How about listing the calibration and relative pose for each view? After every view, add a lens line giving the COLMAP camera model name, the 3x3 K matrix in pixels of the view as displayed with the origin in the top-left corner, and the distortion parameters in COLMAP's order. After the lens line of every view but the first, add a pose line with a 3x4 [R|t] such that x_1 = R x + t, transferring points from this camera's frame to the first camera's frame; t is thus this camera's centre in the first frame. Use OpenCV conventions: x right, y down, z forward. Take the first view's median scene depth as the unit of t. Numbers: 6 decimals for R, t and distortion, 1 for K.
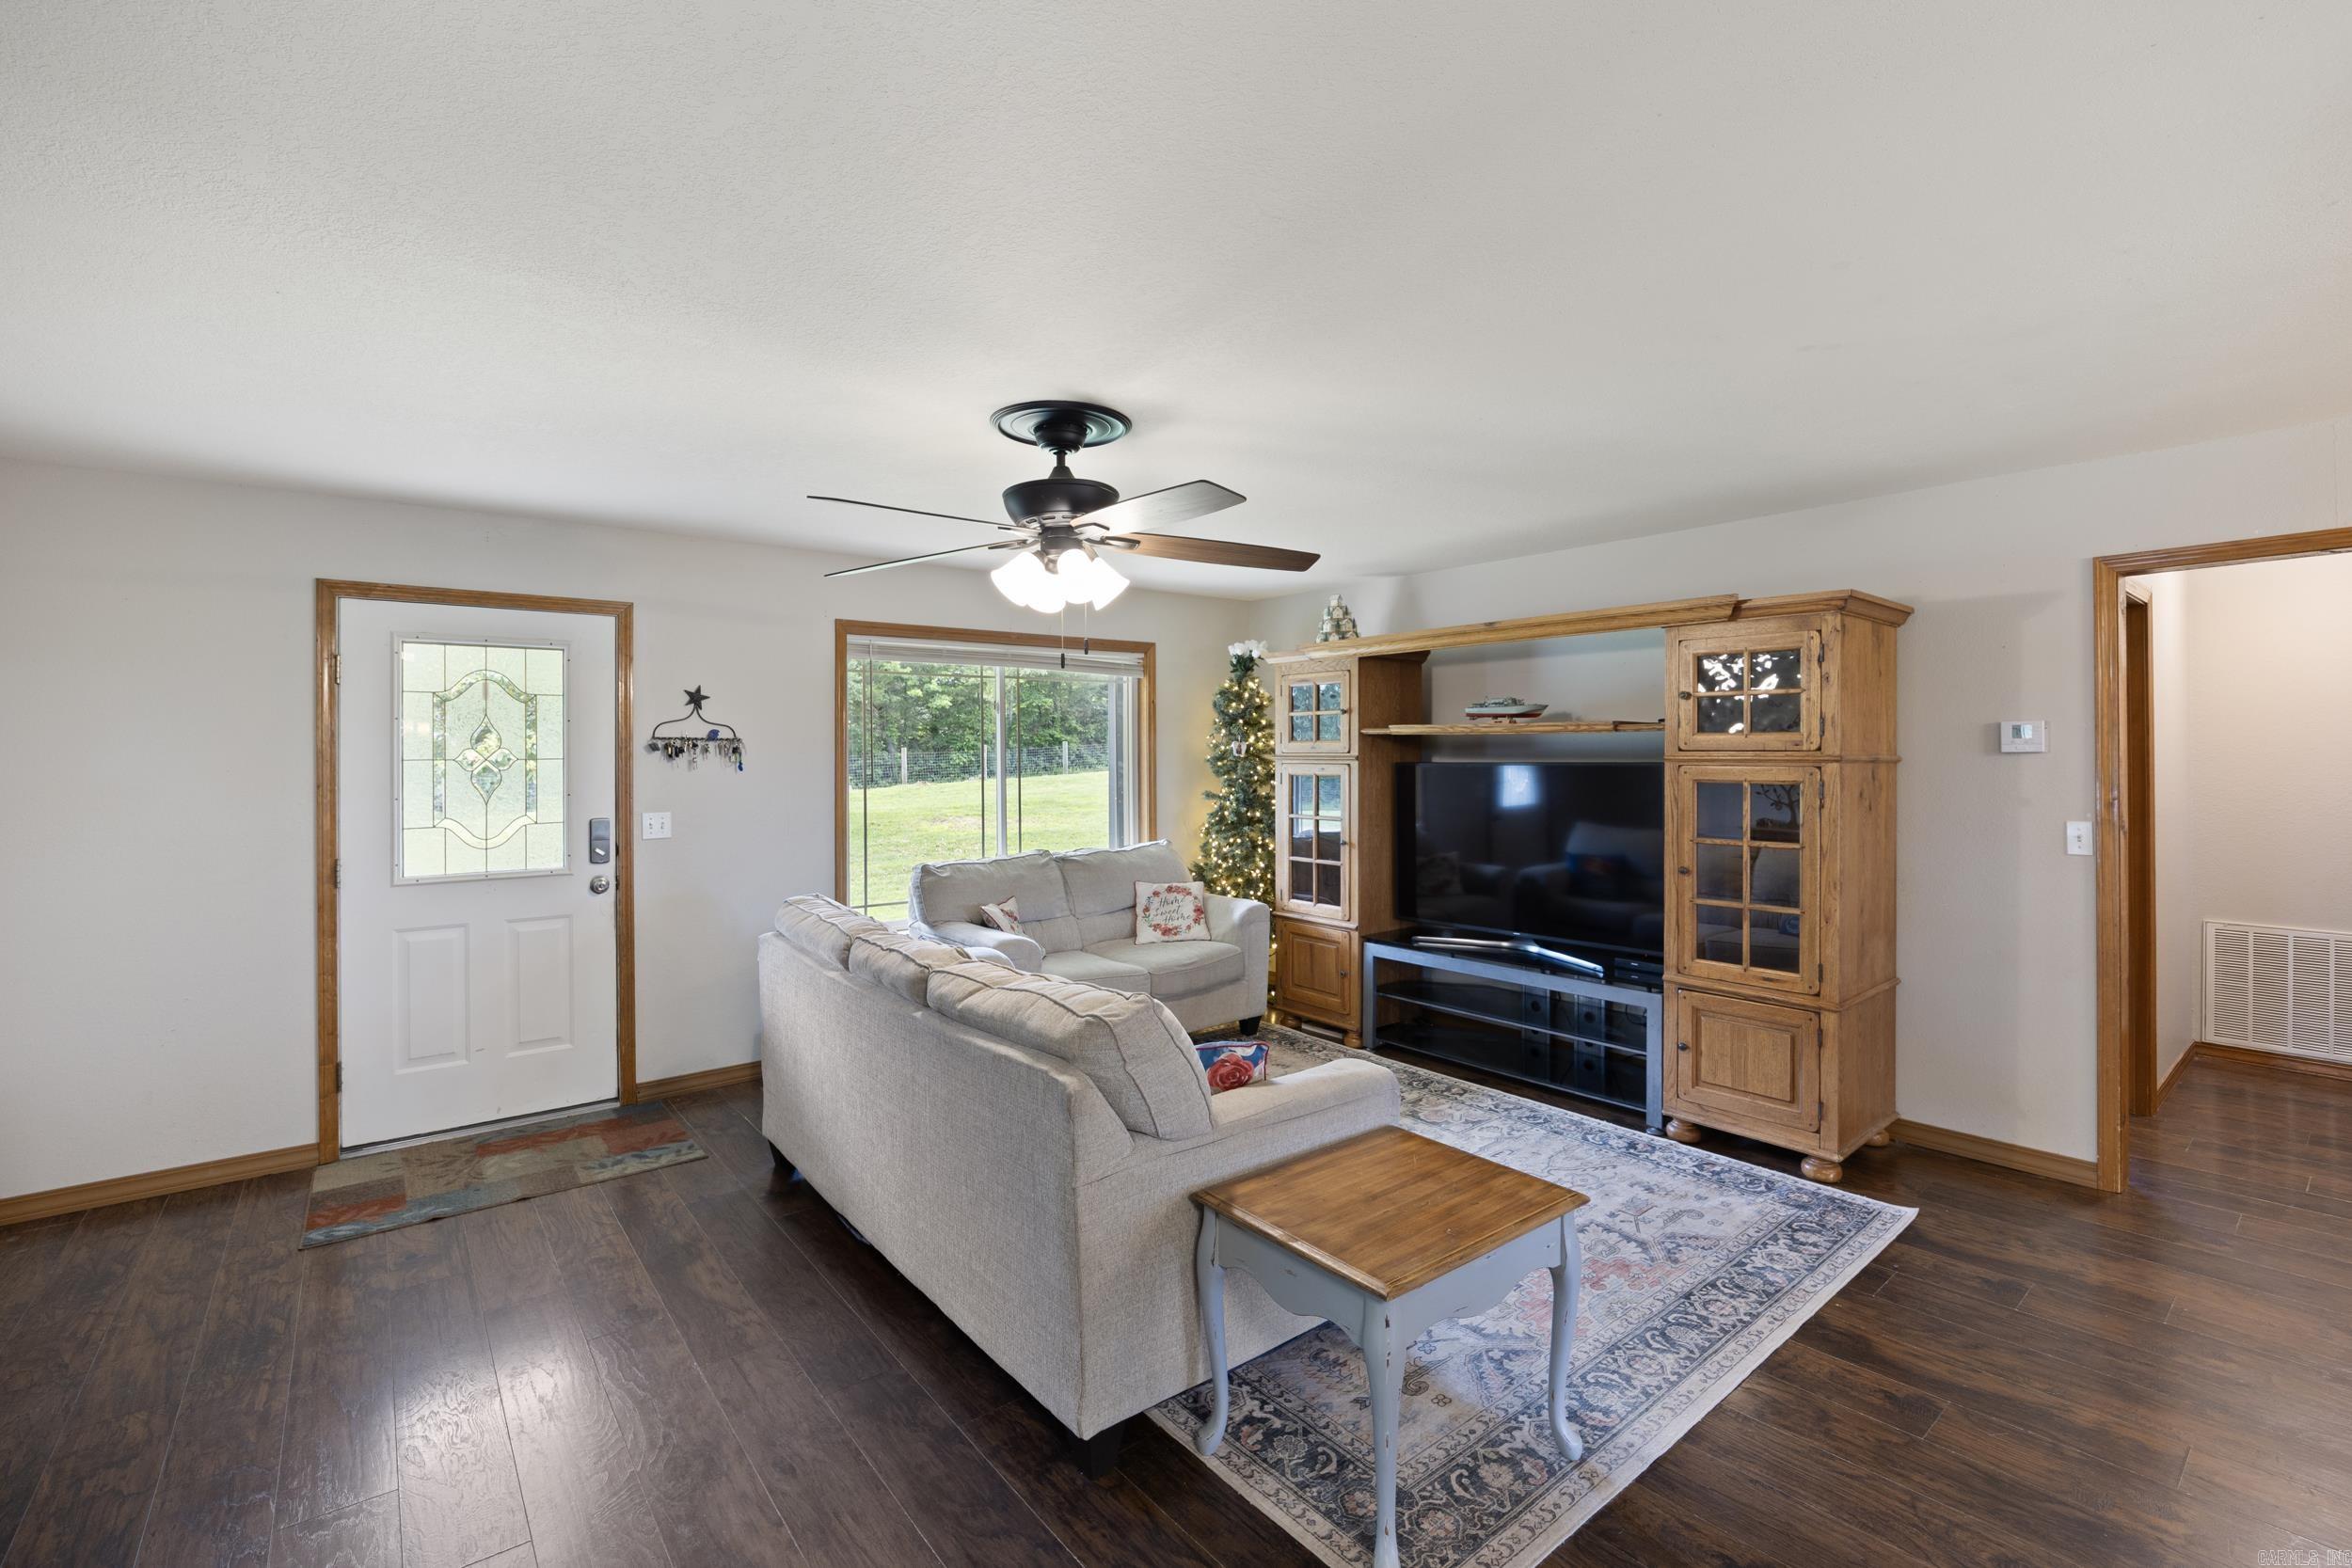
lens RADIAL K [[1030.3, 0, 1168.2], [0, 1030.3, 758.5], [0, 0, 1]] dist [-0.002180, -0.000191]
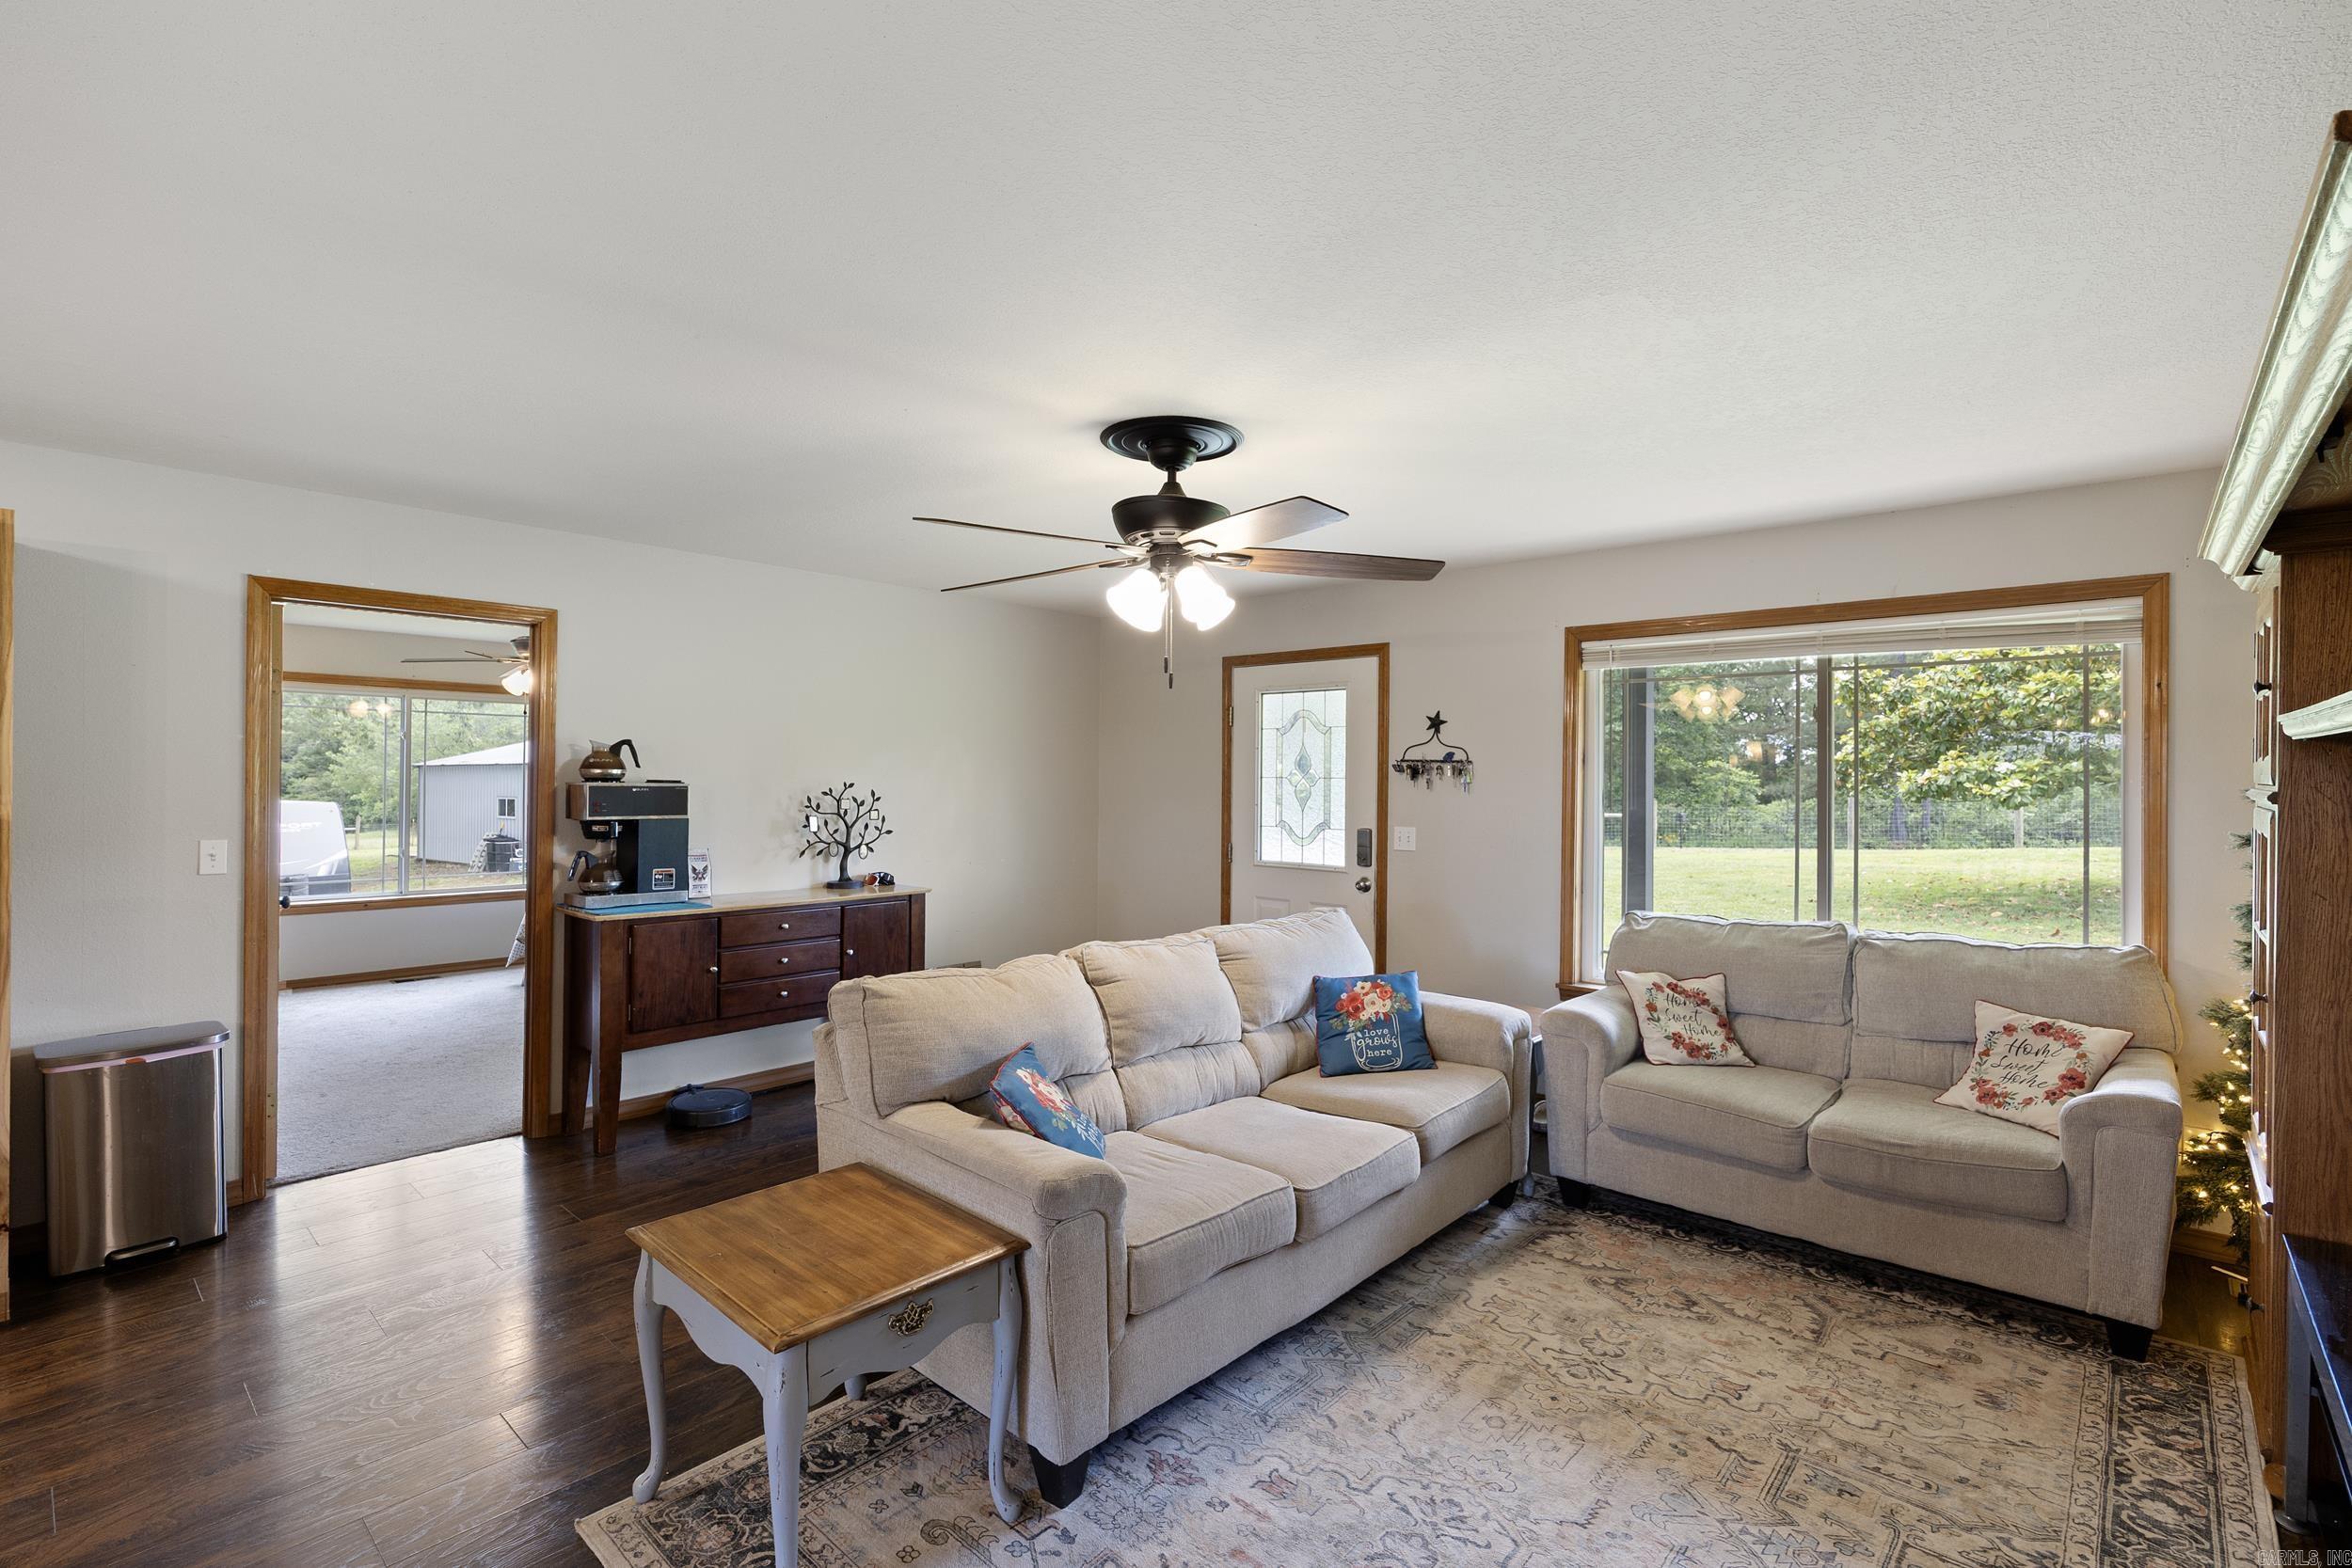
lens RADIAL K [[1065.8, 0, 1176.0], [0, 1065.8, 784.0], [0, 0, 1]] dist [-0.000349, 0.000048]
pose [[0.170051, 0.014885, -0.985323, 0.614402], [-0.013701, 0.999825, 0.012740, -0.005745], [0.985340, 0.011333, 0.170225, 0.570833]]
